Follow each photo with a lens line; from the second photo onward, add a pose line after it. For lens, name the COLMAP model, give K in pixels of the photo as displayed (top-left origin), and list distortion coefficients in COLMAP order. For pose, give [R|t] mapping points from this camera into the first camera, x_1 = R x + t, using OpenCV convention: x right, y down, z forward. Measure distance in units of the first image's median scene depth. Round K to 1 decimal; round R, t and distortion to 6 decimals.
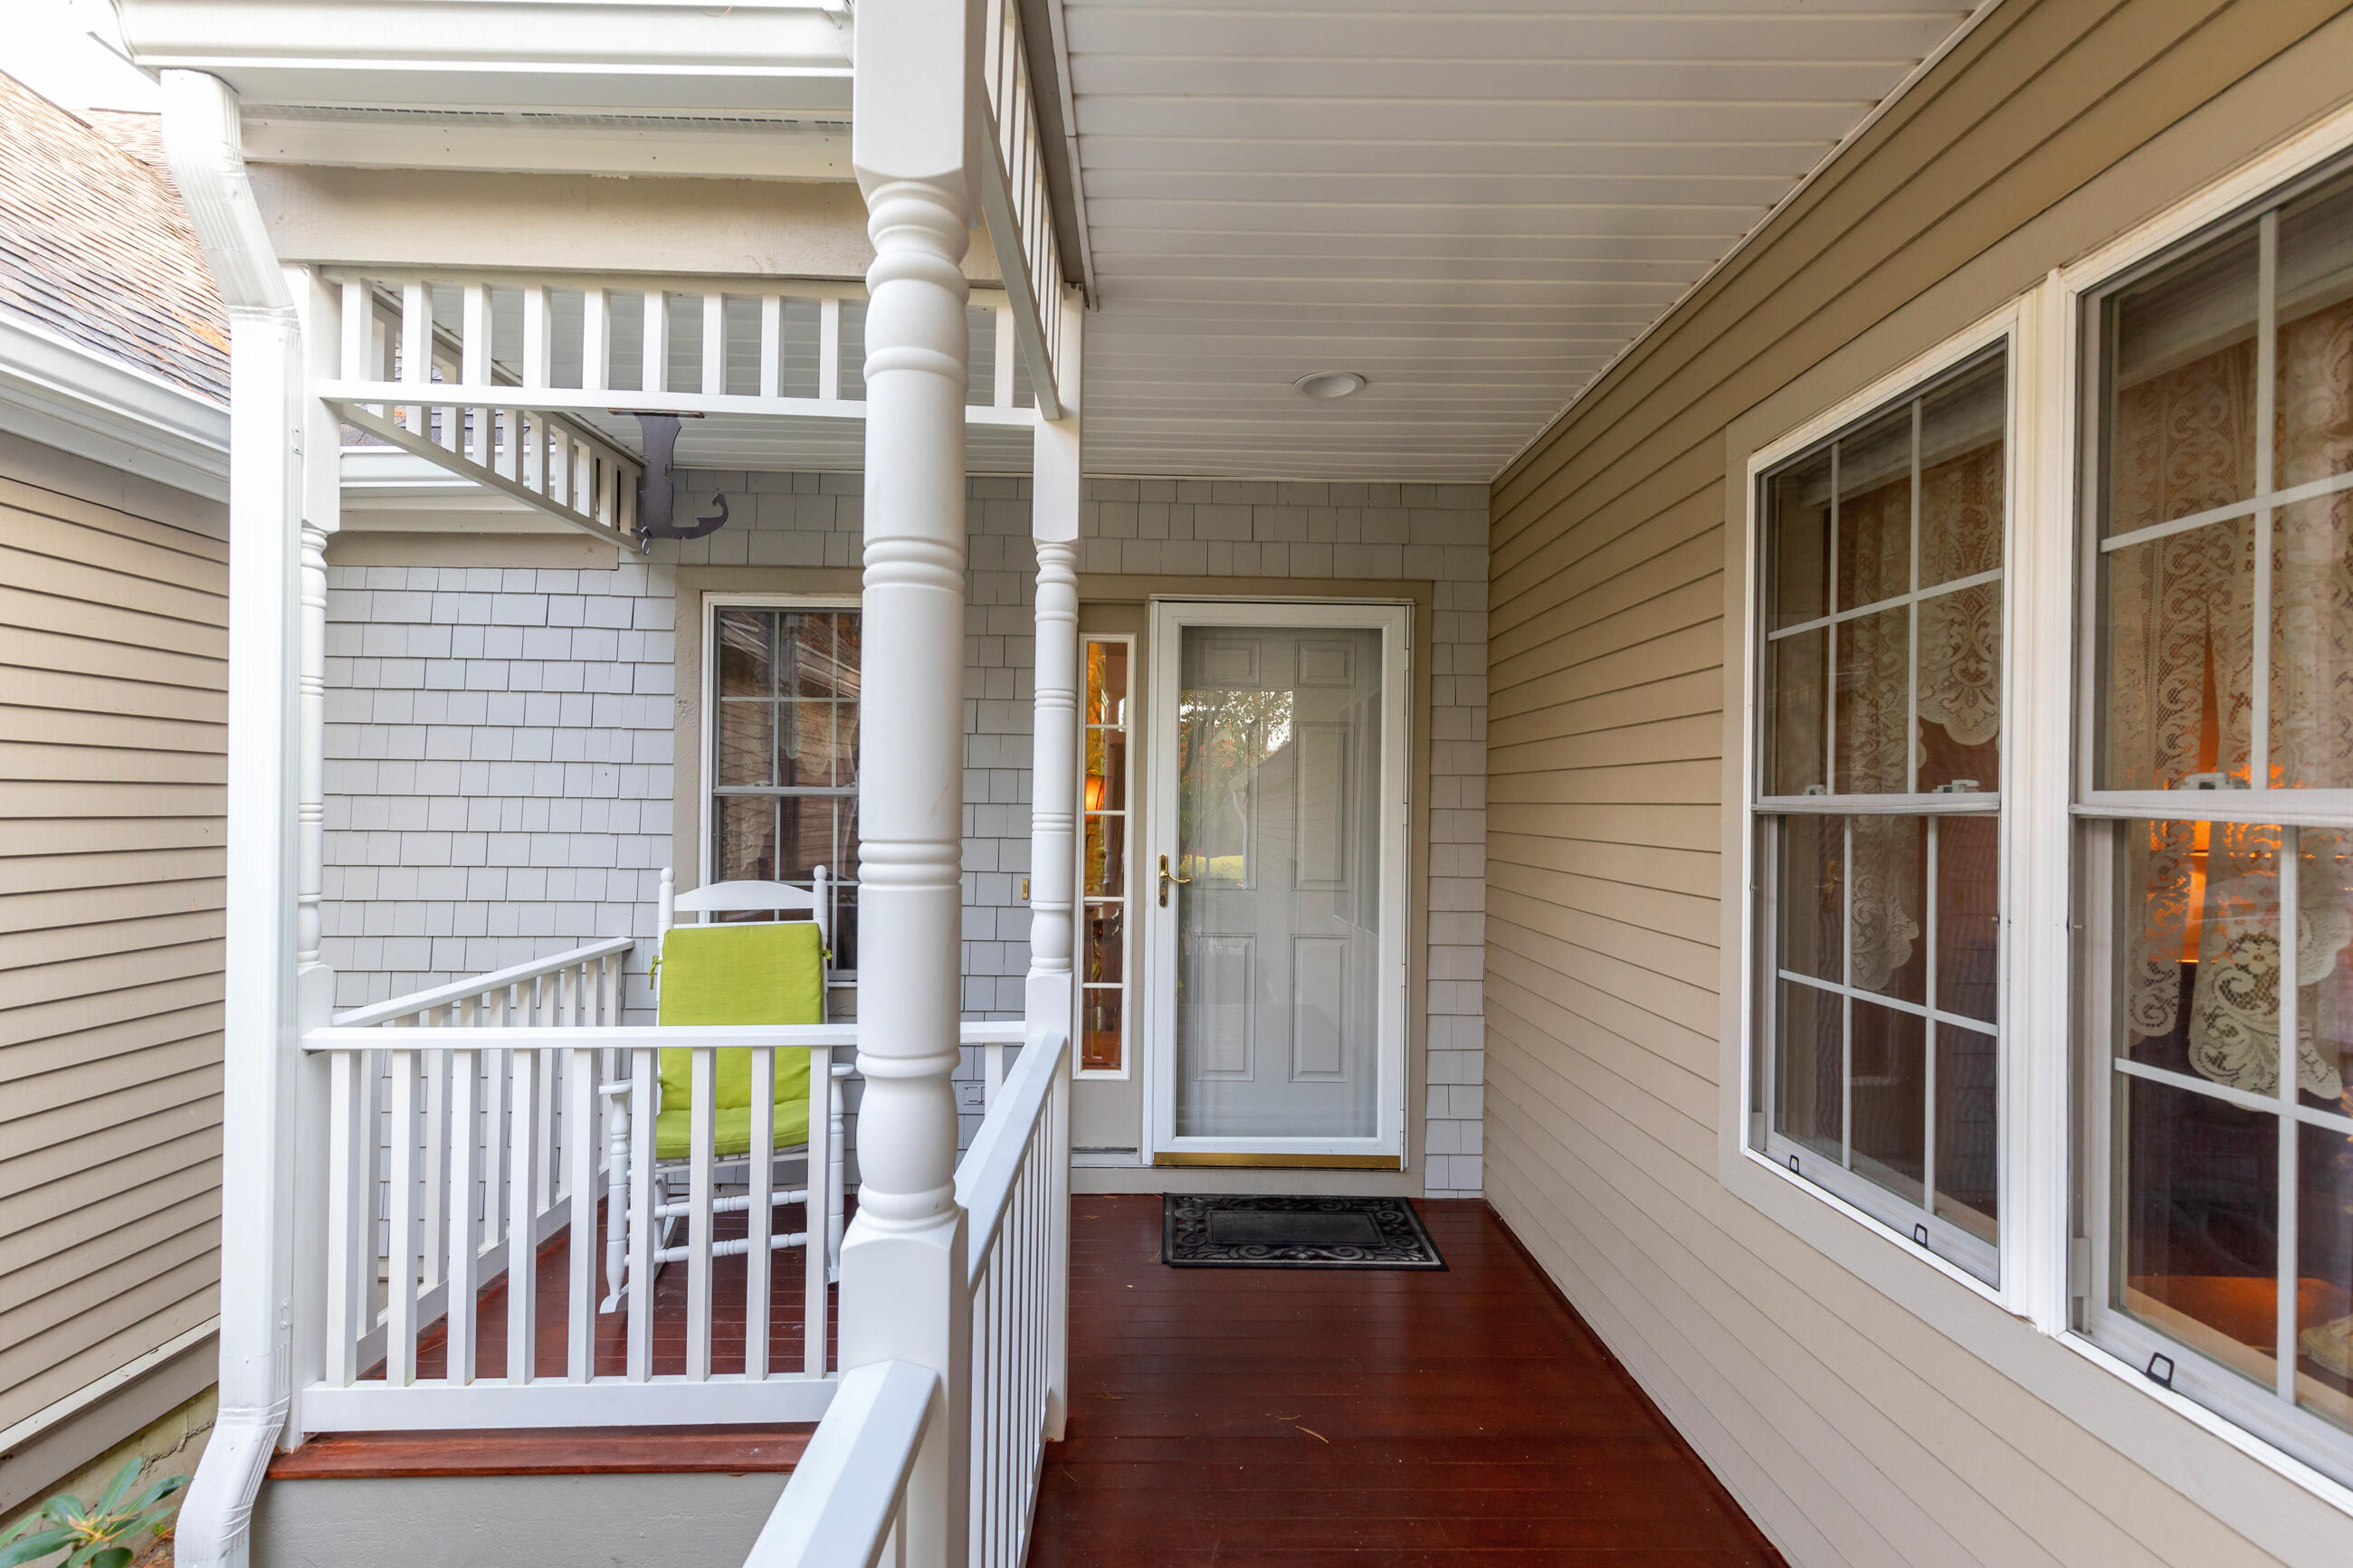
lens RADIAL K [[1057.3, 0, 1175.0], [0, 1057.3, 801.4], [0, 0, 1]] dist [0.008713, -0.000202]
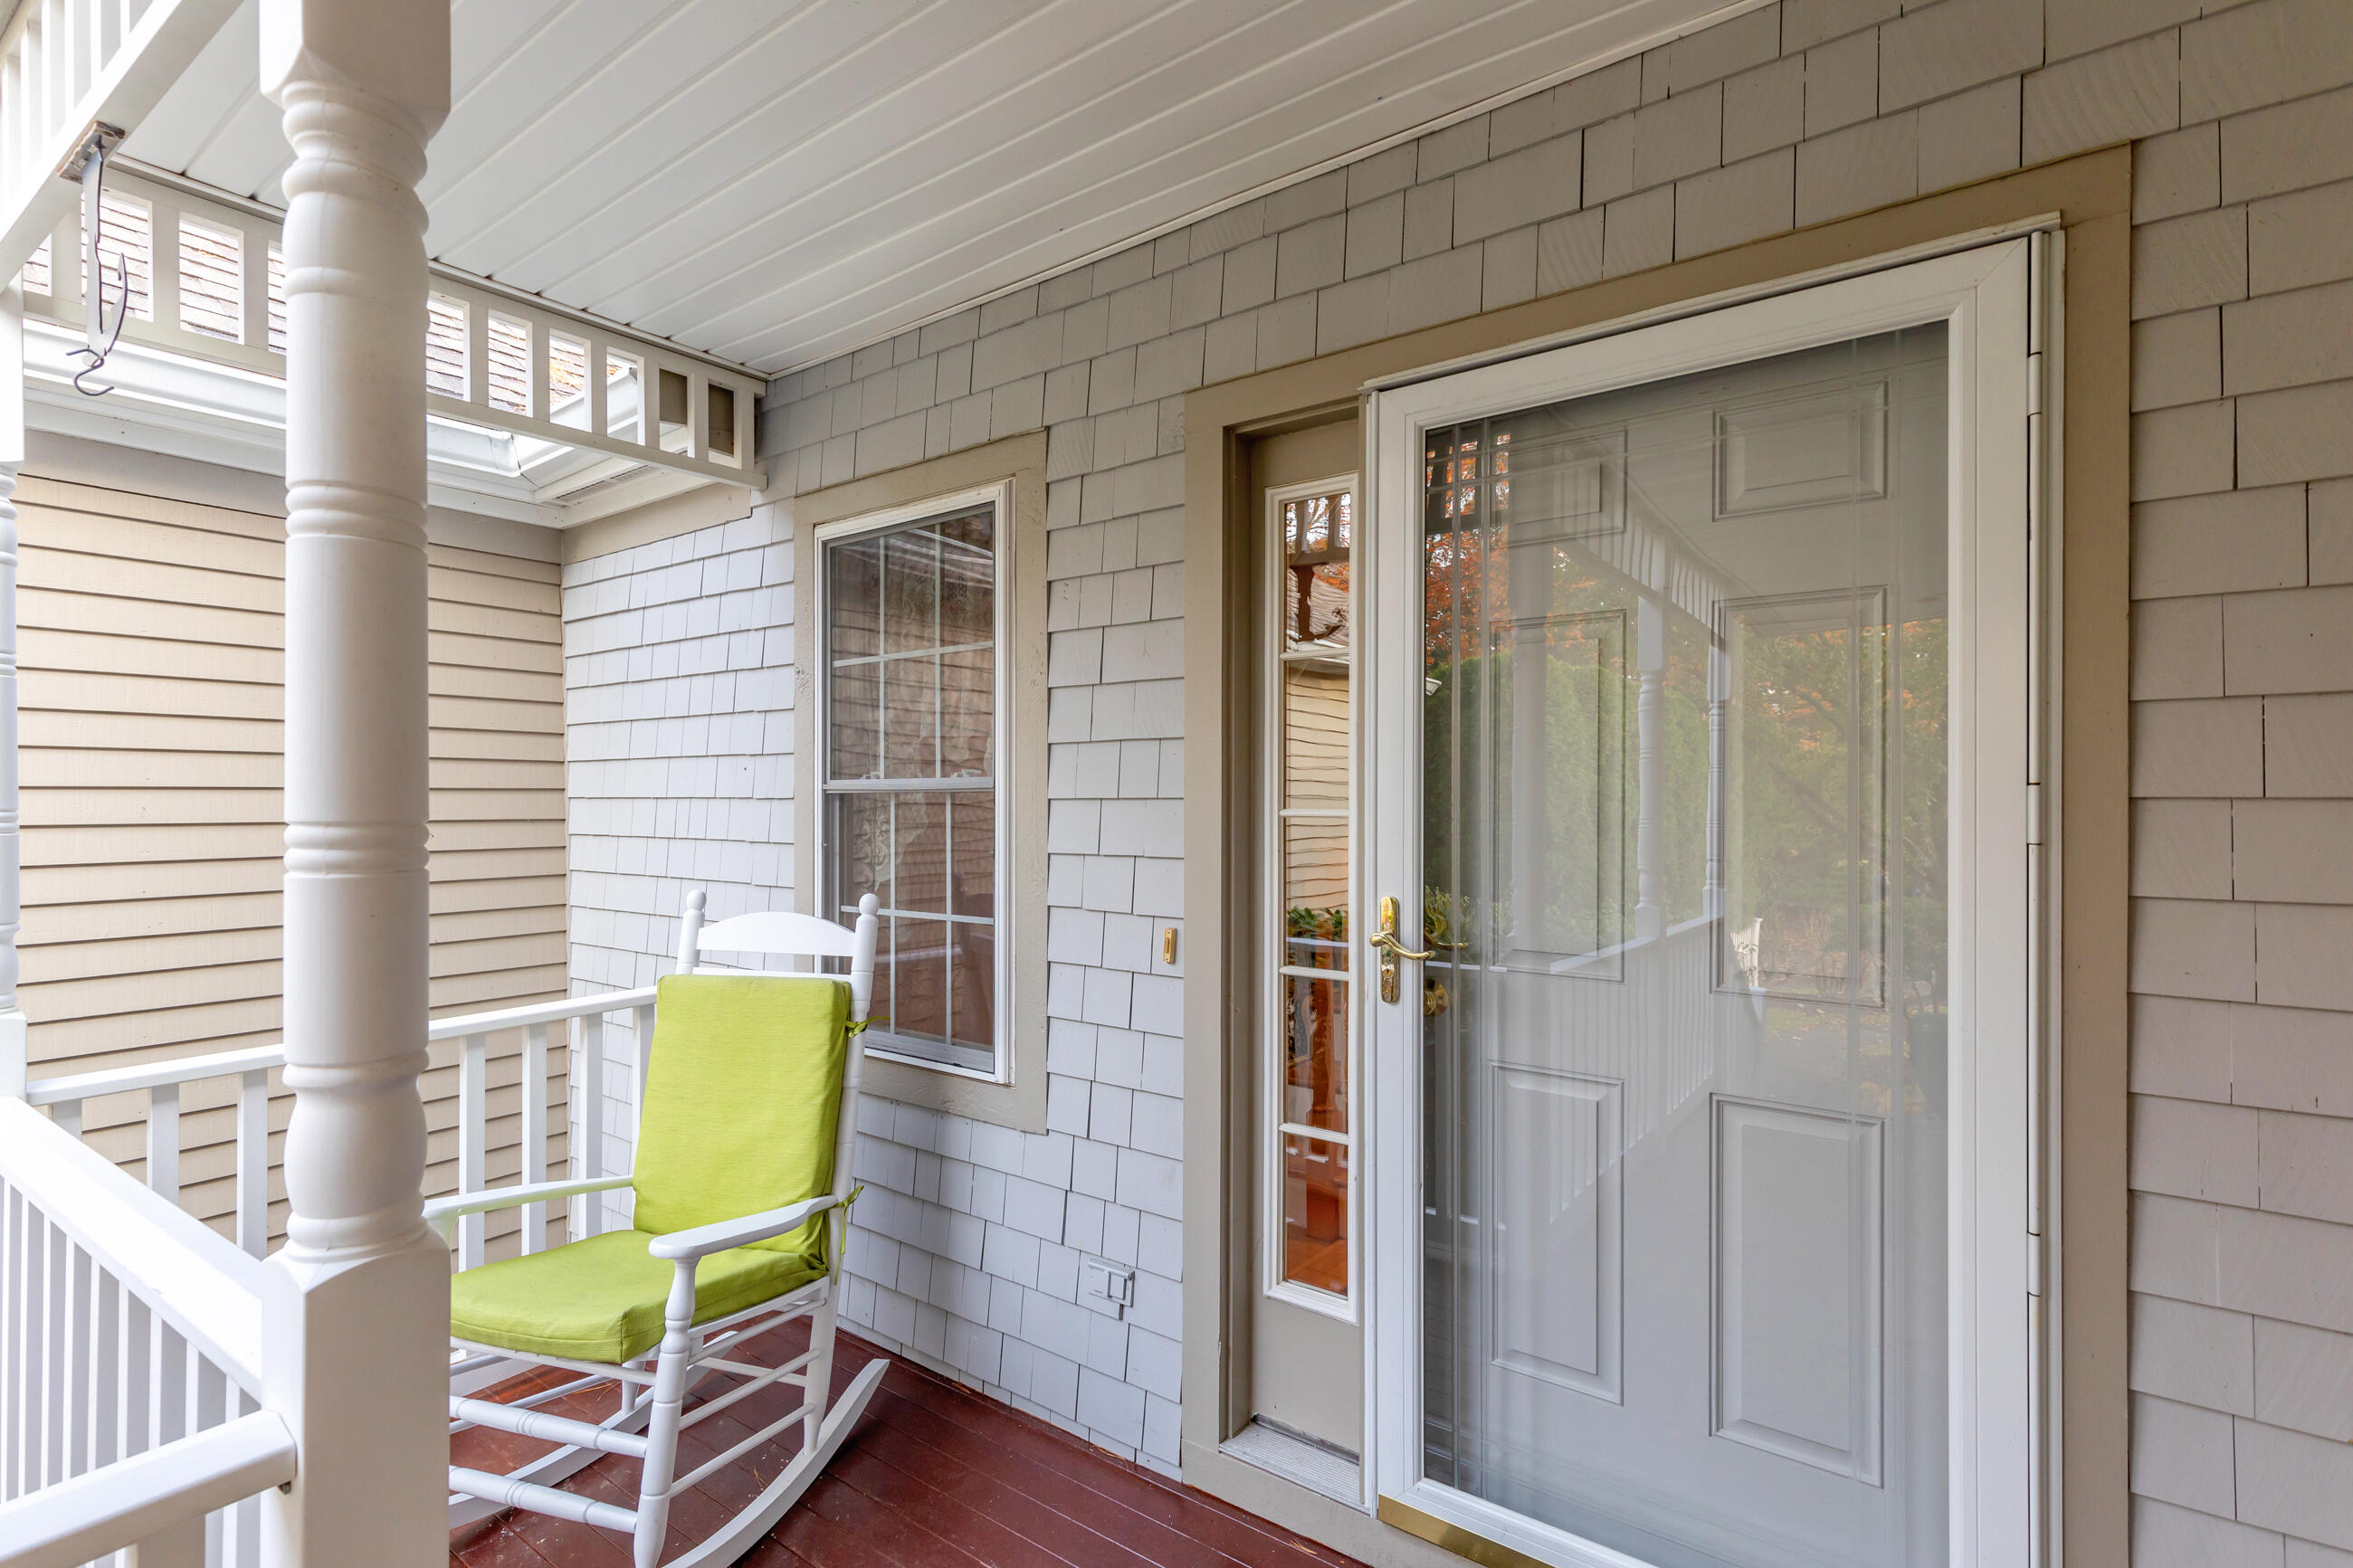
lens RADIAL K [[1057.3, 0, 1171.5], [0, 1057.3, 791.2], [0, 0, 1]] dist [0.008713, -0.000202]
pose [[0.777030, -0.014400, -0.629299, 0.222720], [0.022022, 0.999748, 0.004315, -0.004625], [0.629078, -0.017211, 0.777151, 0.549829]]
